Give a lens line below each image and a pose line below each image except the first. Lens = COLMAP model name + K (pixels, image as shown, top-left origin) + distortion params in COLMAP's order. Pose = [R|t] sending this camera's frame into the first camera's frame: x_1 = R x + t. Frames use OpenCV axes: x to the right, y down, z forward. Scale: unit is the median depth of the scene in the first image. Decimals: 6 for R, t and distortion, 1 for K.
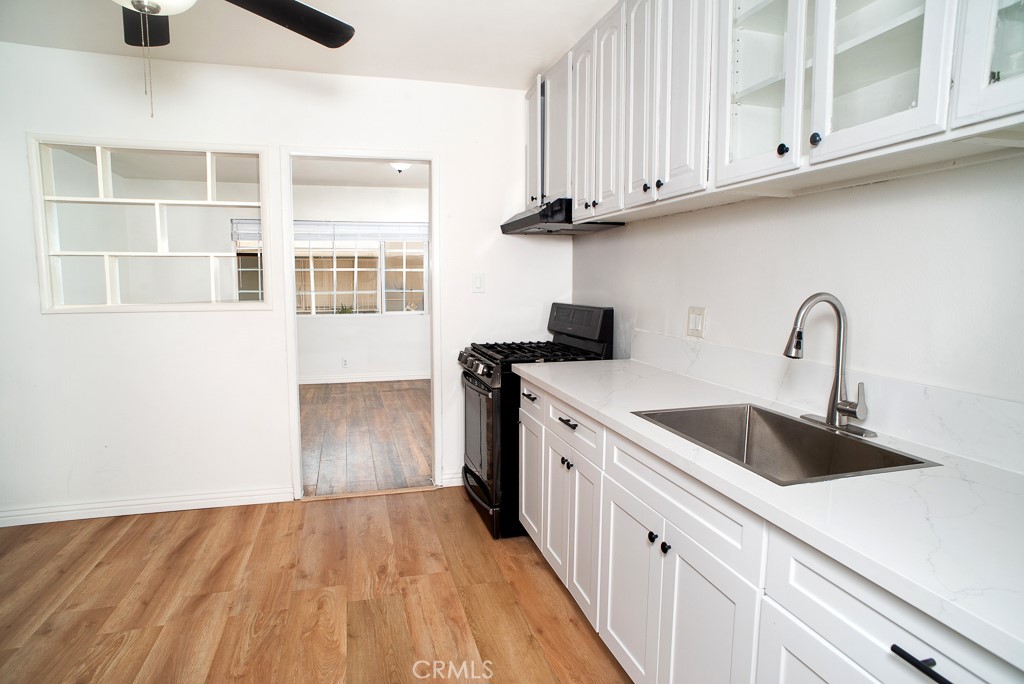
lens RADIAL K [[579.5, 0, 512.0], [0, 579.5, 342.0], [0, 0, 1]] dist [-0.098349, 0.063827]
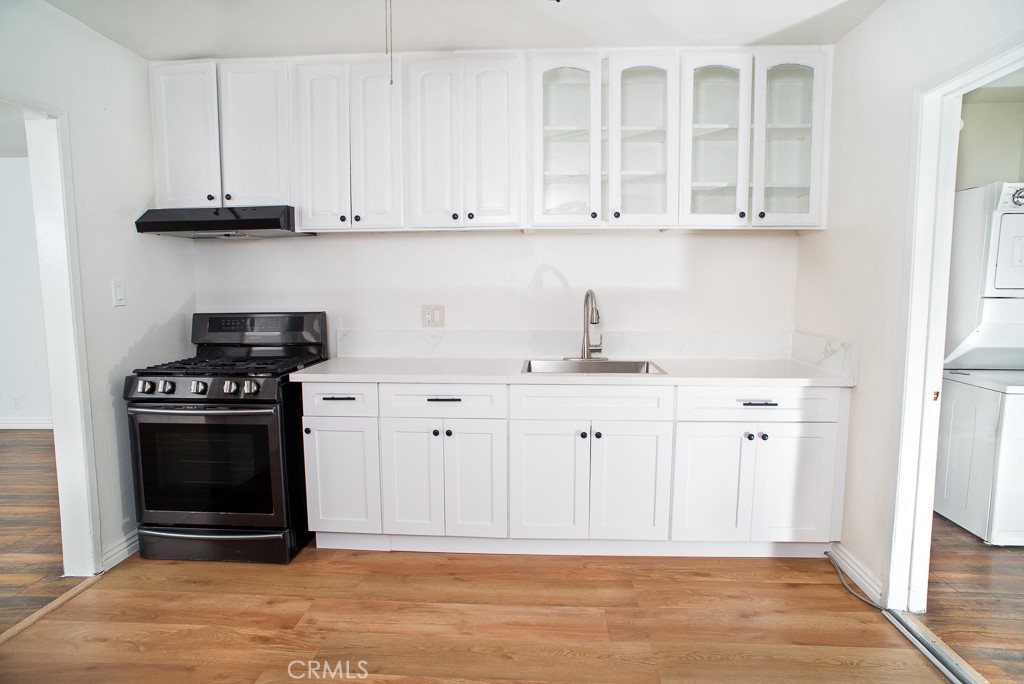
lens RADIAL K [[579.5, 0, 512.0], [0, 579.5, 342.0], [0, 0, 1]] dist [-0.098349, 0.063827]
pose [[0.326808, -0.097643, 0.940033, -0.827255], [0.108954, 0.991909, 0.065153, -0.039274], [-0.938789, 0.081127, 0.334802, 0.353277]]
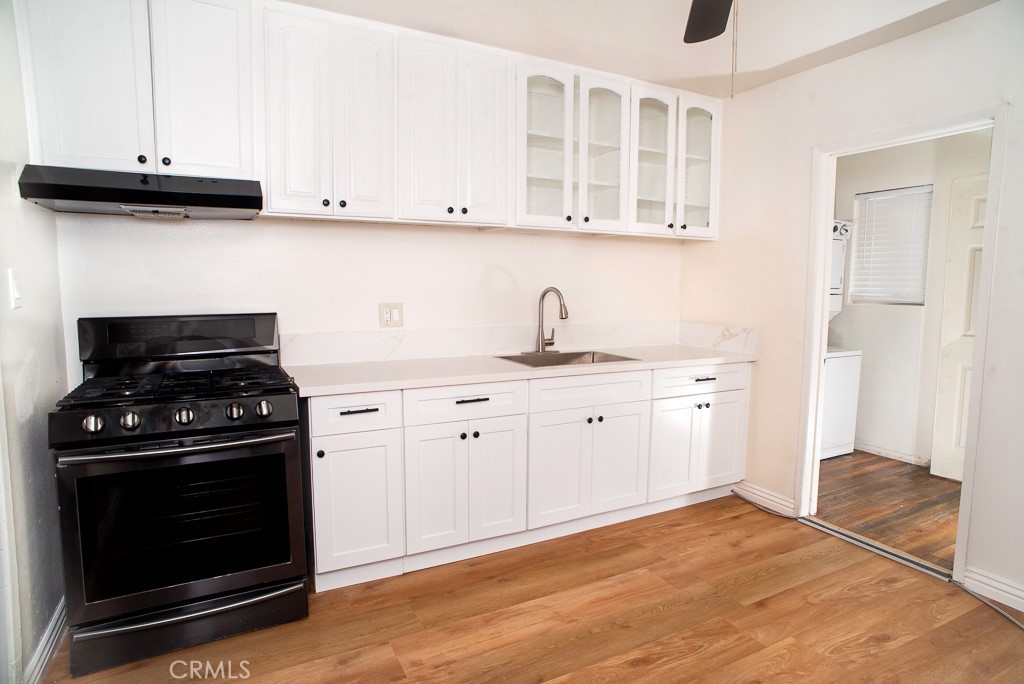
lens RADIAL K [[579.5, 0, 512.0], [0, 579.5, 342.0], [0, 0, 1]] dist [-0.098349, 0.063827]
pose [[-0.212098, -0.102323, 0.971877, -0.877652], [0.102039, 0.986748, 0.126158, -0.100053], [-0.971907, 0.125927, -0.198847, 0.930173]]
